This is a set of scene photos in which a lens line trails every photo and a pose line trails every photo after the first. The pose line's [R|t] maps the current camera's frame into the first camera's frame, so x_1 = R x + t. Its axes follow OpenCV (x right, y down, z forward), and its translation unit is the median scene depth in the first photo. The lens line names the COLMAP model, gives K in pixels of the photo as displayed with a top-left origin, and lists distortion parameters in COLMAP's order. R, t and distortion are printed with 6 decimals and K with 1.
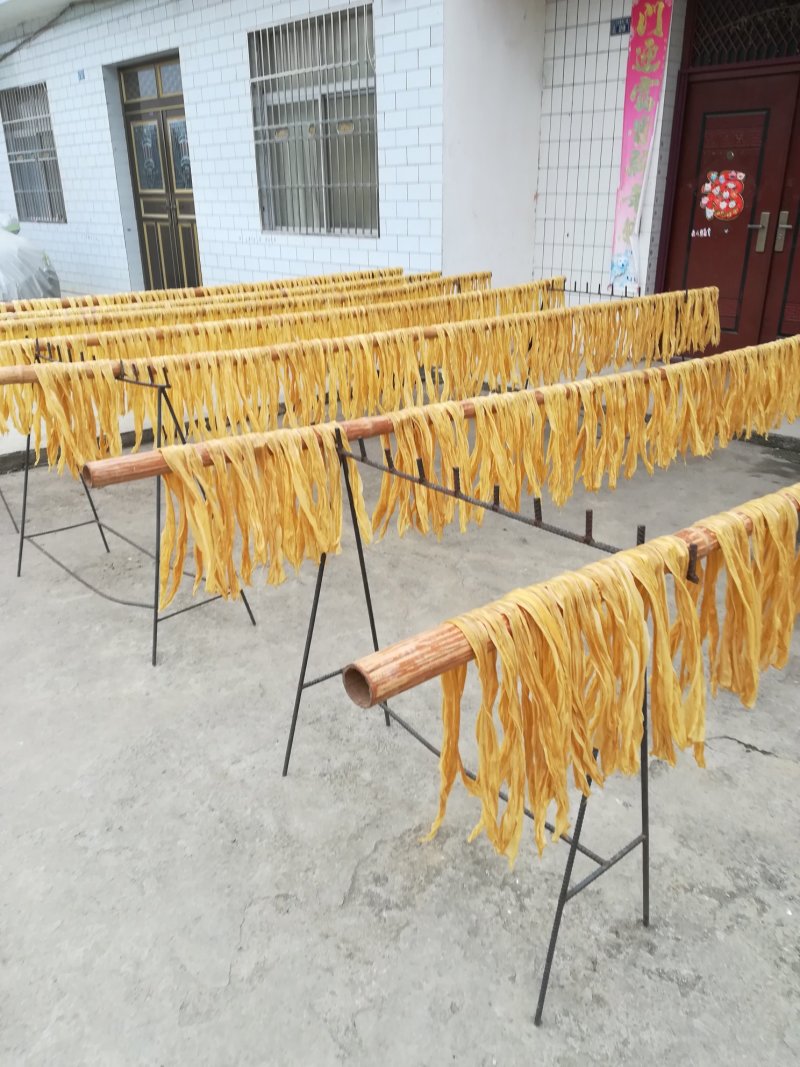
lens RADIAL K [[813.7, 0, 403.5], [0, 813.7, 534.3], [0, 0, 1]] dist [0.043392, -0.020562]
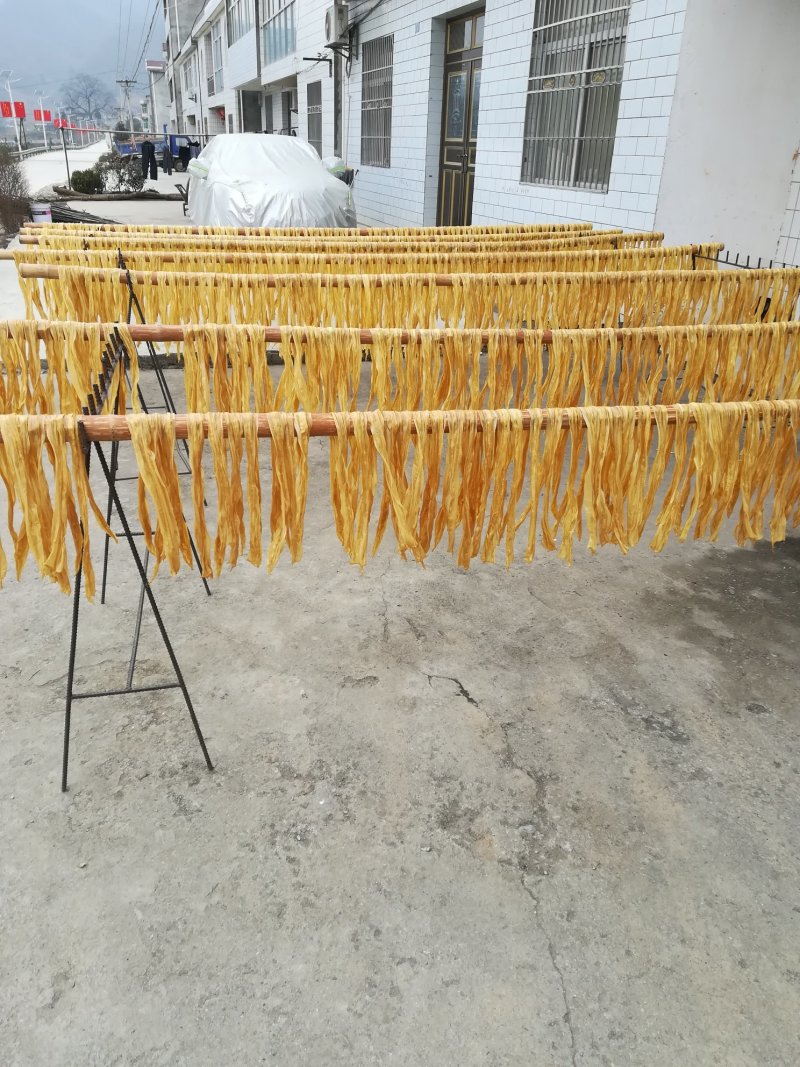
lens RADIAL K [[813.7, 0, 400.9], [0, 813.7, 531.7], [0, 0, 1]] dist [0.043392, -0.020562]
pose [[0.897011, 0.217552, -0.384762, 0.319927], [-0.199362, 0.976048, 0.087094, -0.007468], [0.394494, -0.001417, 0.918898, 0.004899]]
